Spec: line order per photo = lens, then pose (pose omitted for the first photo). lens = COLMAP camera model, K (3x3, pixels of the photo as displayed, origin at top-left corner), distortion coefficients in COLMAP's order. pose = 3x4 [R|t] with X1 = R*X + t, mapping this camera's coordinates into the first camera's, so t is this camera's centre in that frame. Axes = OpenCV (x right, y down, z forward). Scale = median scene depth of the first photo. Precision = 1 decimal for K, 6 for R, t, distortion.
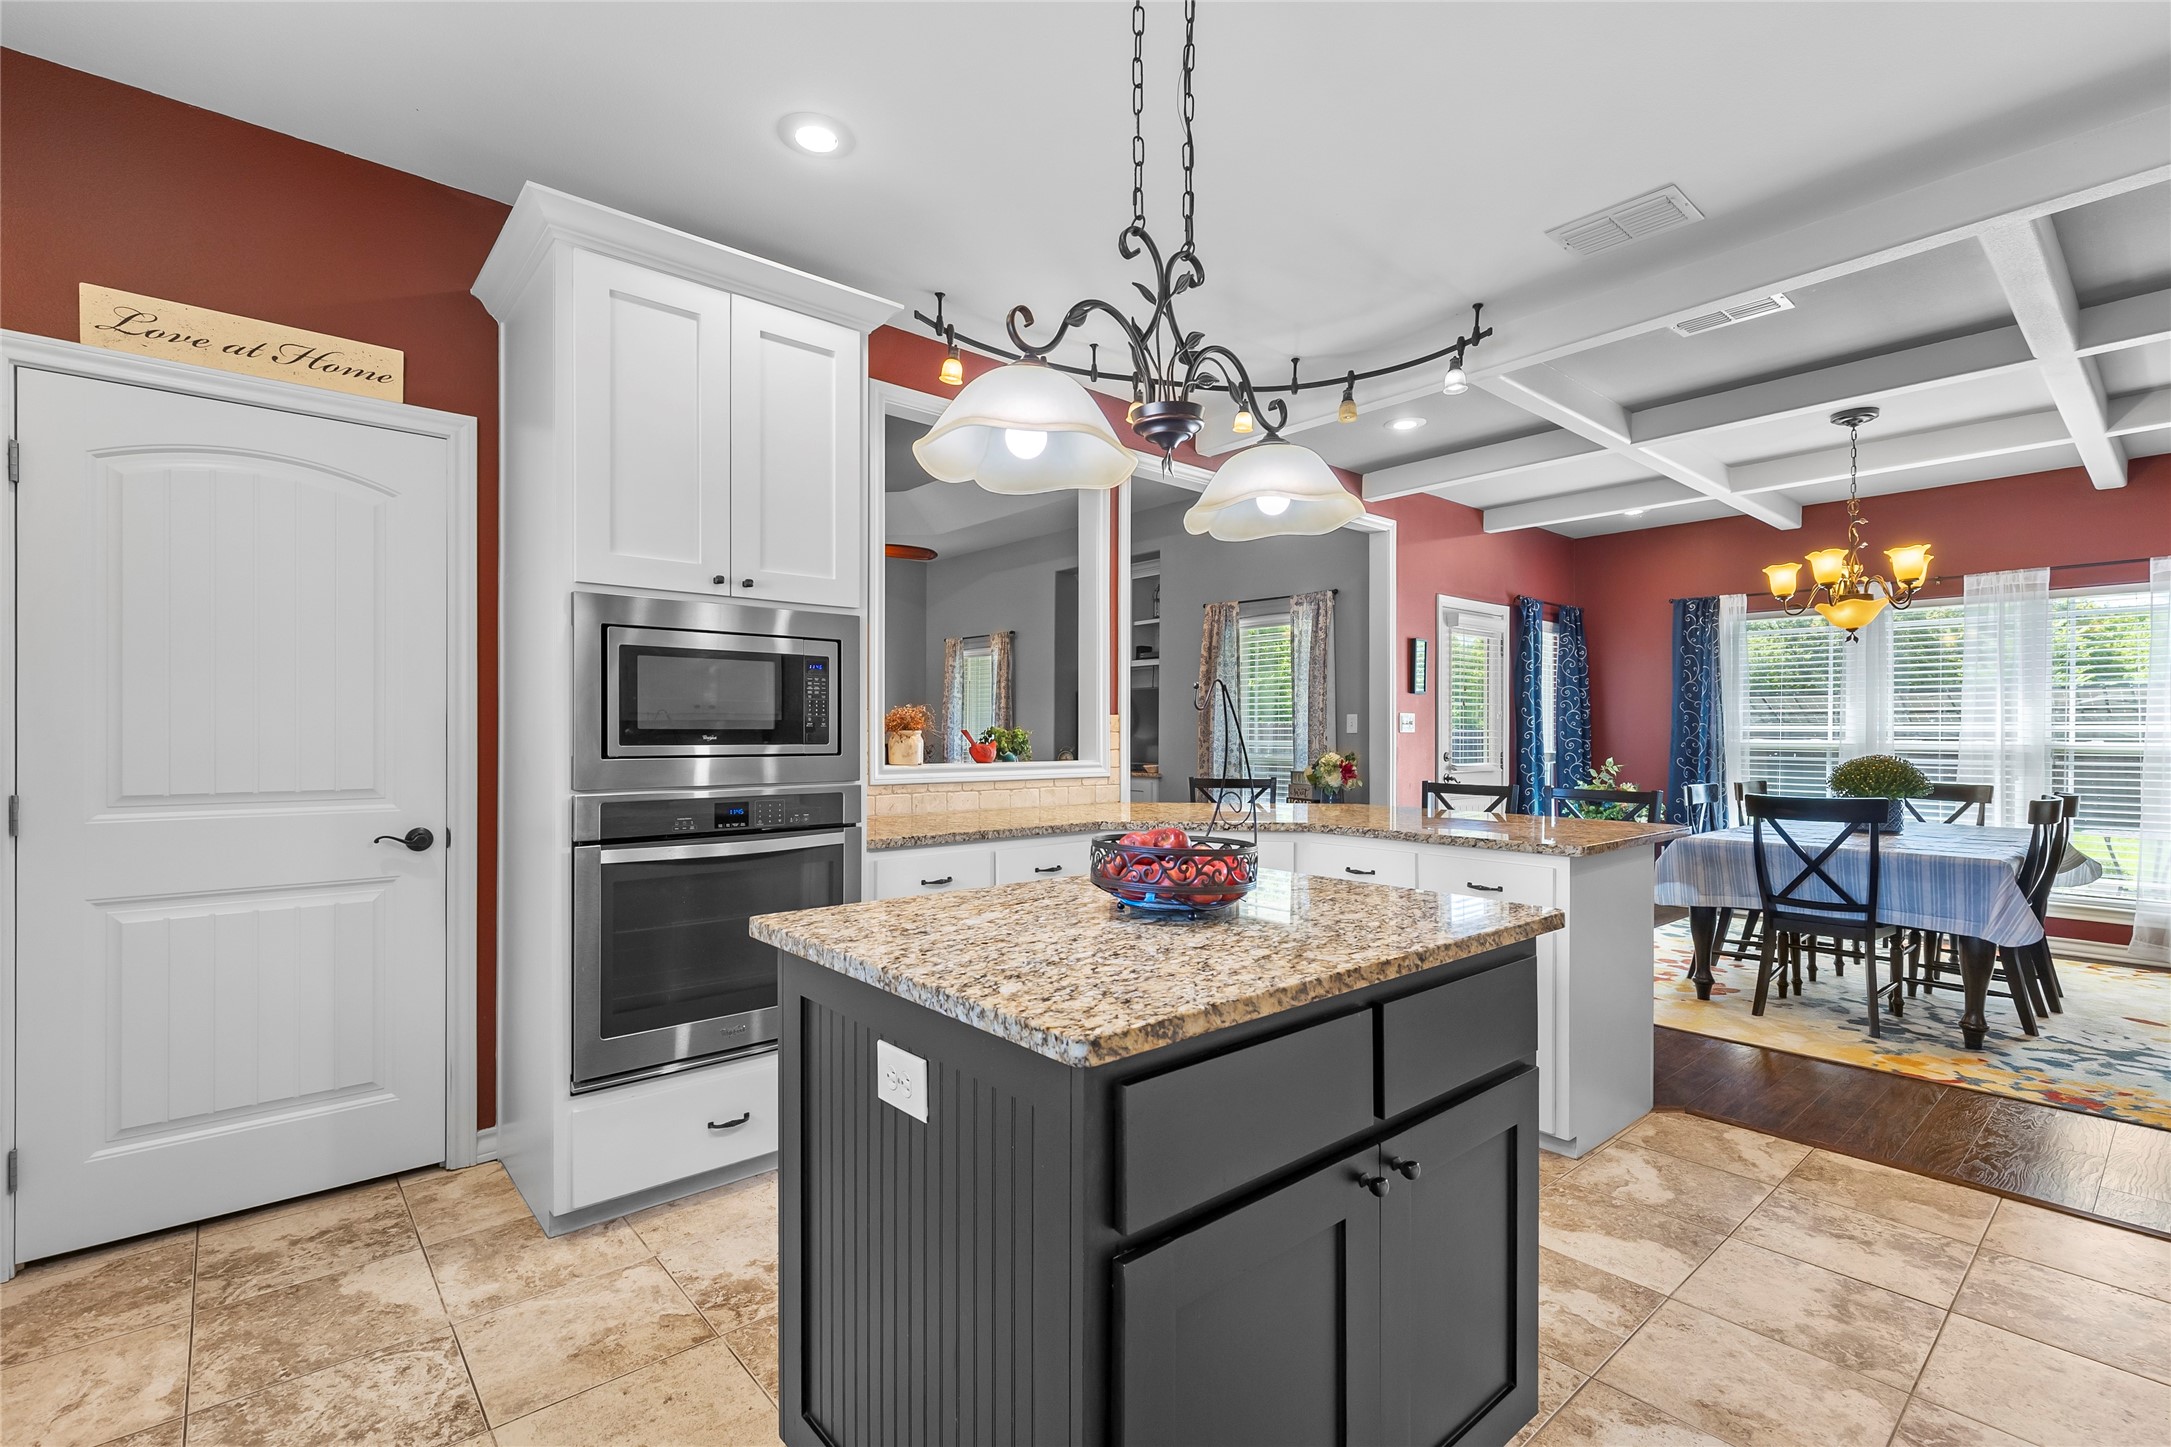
lens RADIAL K [[978.2, 0, 1082.3], [0, 978.2, 734.9], [0, 0, 1]] dist [0.000486, 0.000115]
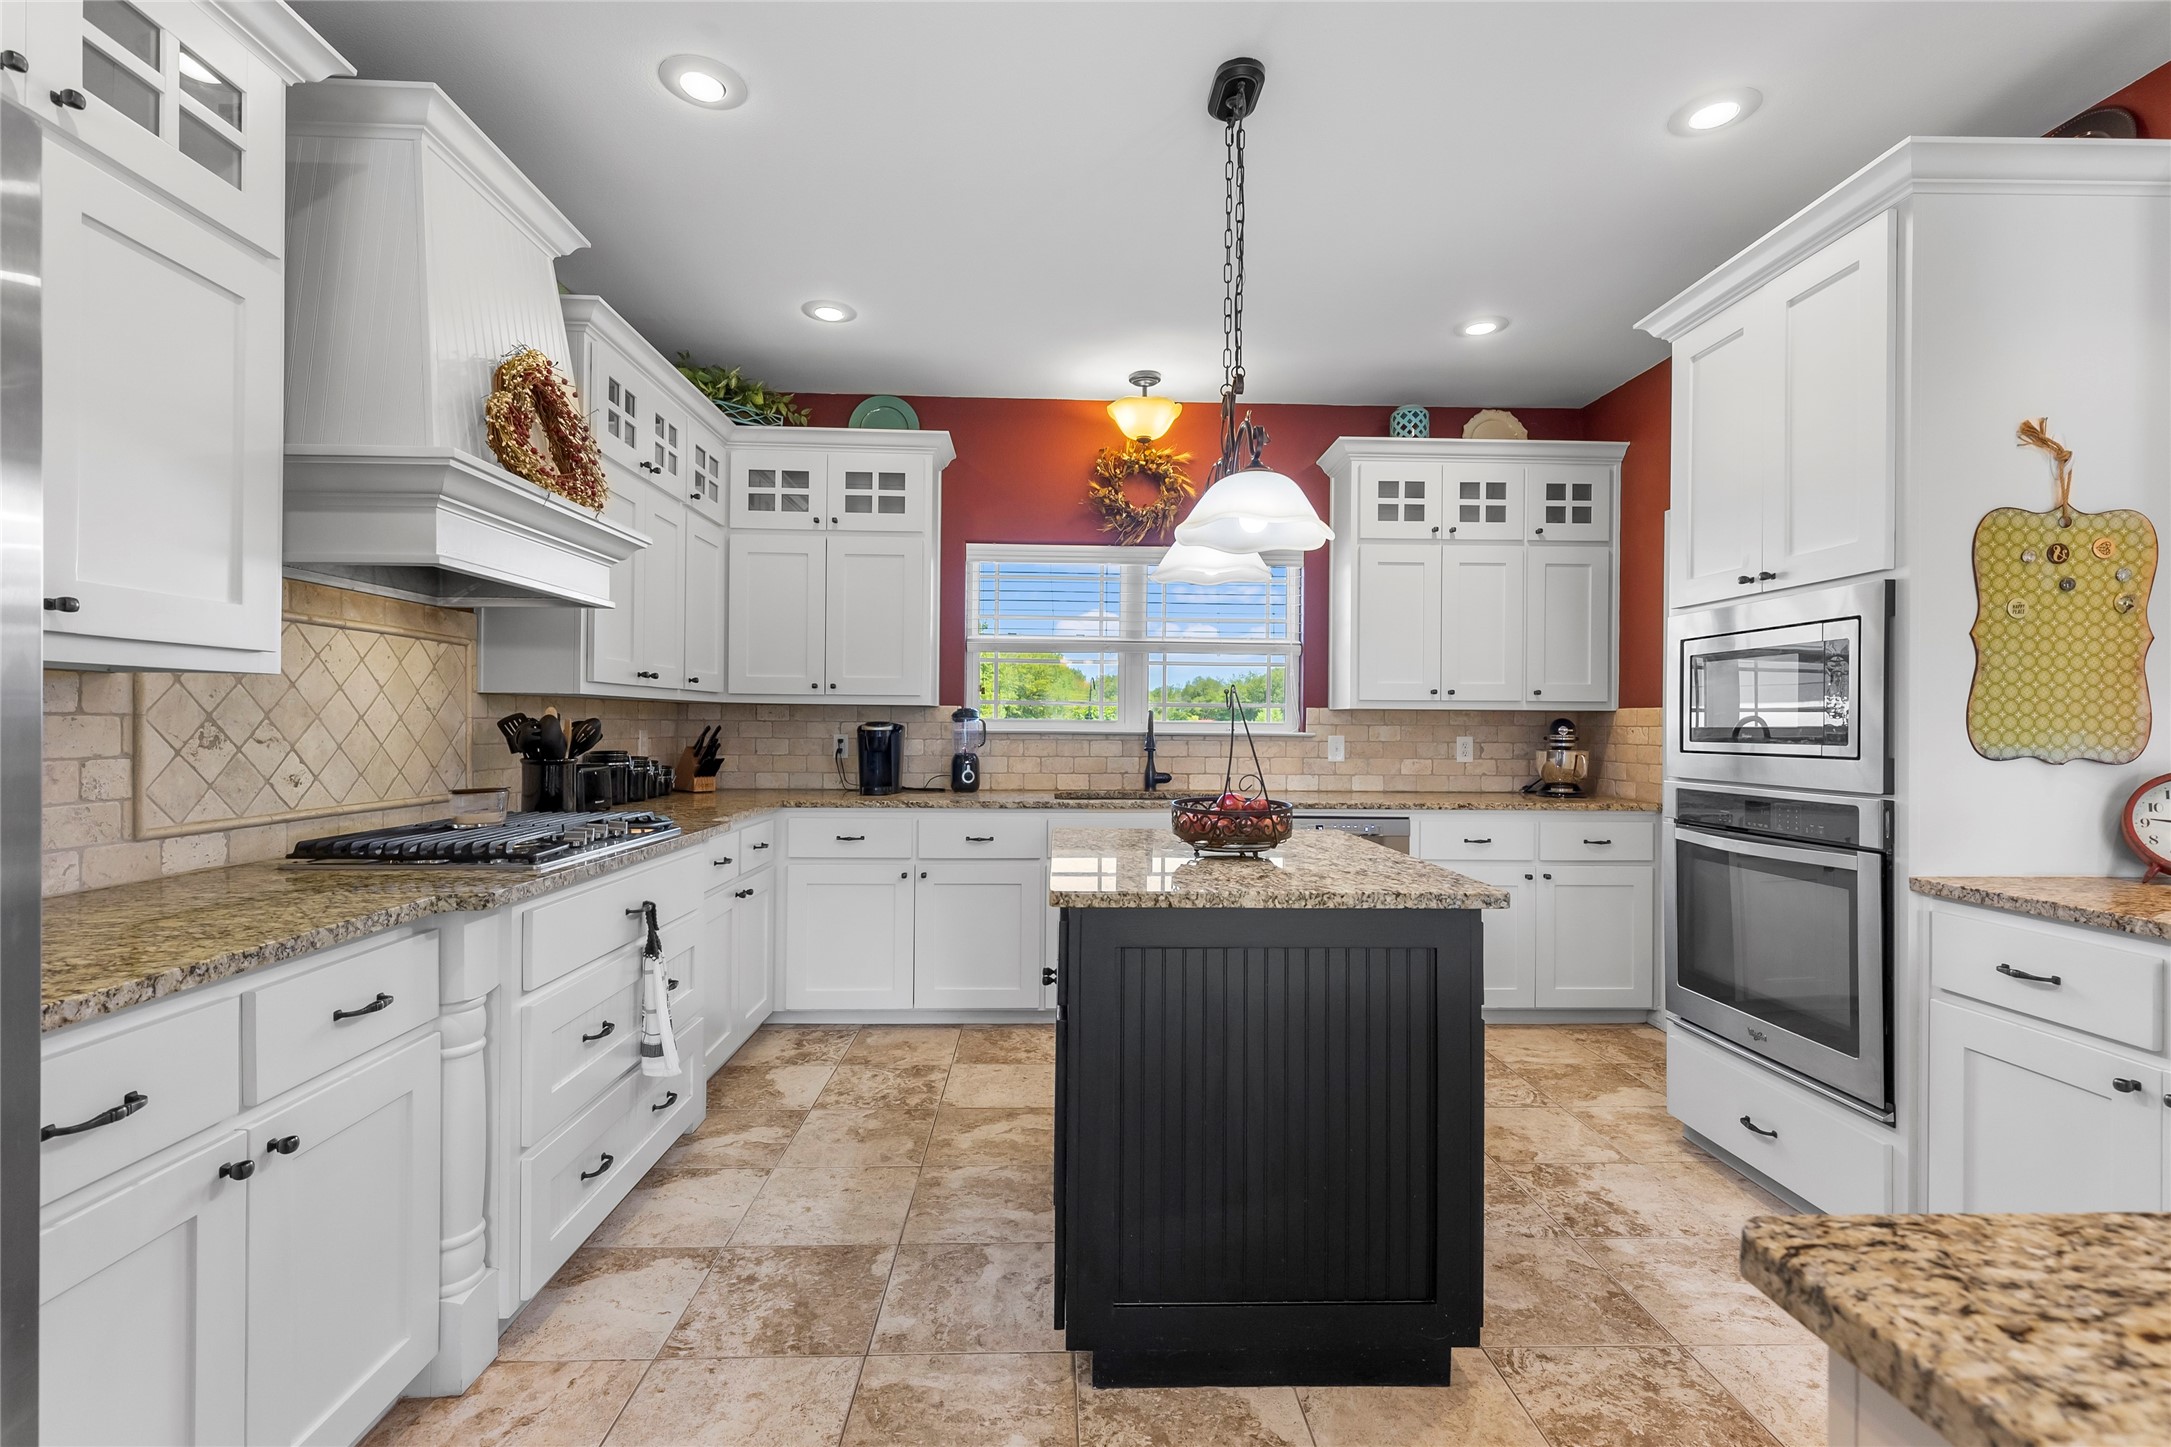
lens RADIAL K [[963.2, 0, 1085.5], [0, 963.2, 723.5], [0, 0, 1]] dist [0.001952, 0.000119]
pose [[-0.626865, -0.008391, -0.779083, 0.629470], [-0.011346, 0.999934, -0.001640, -0.000445], [0.779045, 0.007811, -0.626919, 0.825645]]
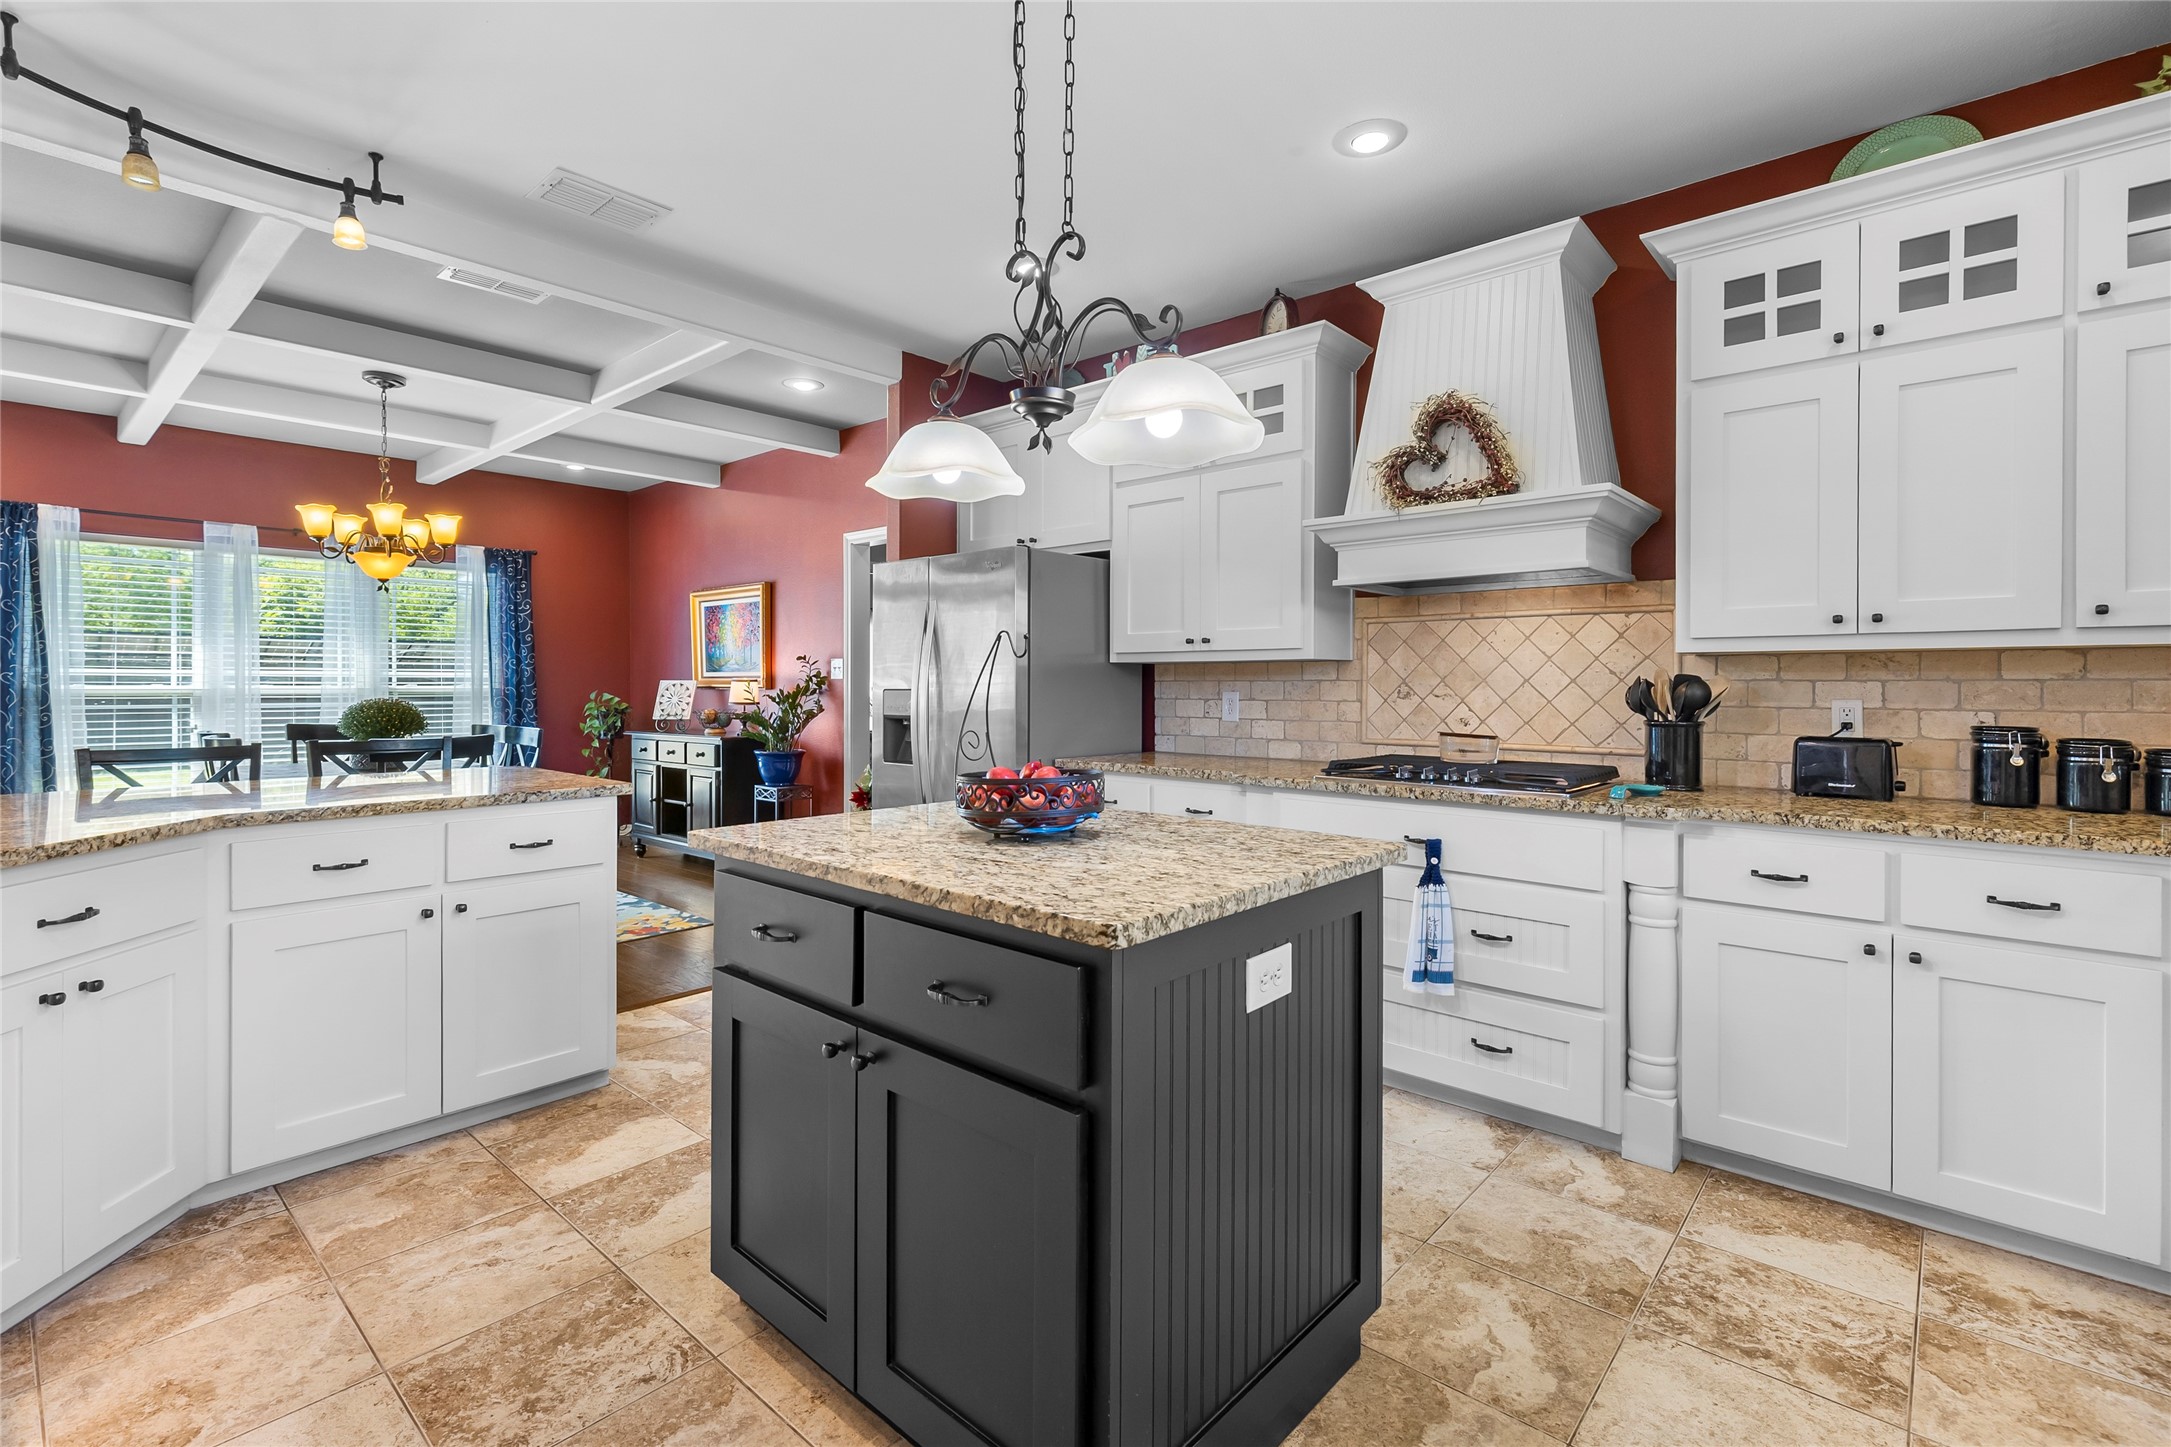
lens RADIAL K [[981.4, 0, 1090.3], [0, 981.4, 689.6], [0, 0, 1]] dist [-0.000691, -0.000346]
pose [[-0.137499, -0.008613, 0.990464, -0.503600], [-0.001206, 0.999963, 0.008528, 0.000951], [-0.990501, -0.000022, -0.137504, 0.528594]]
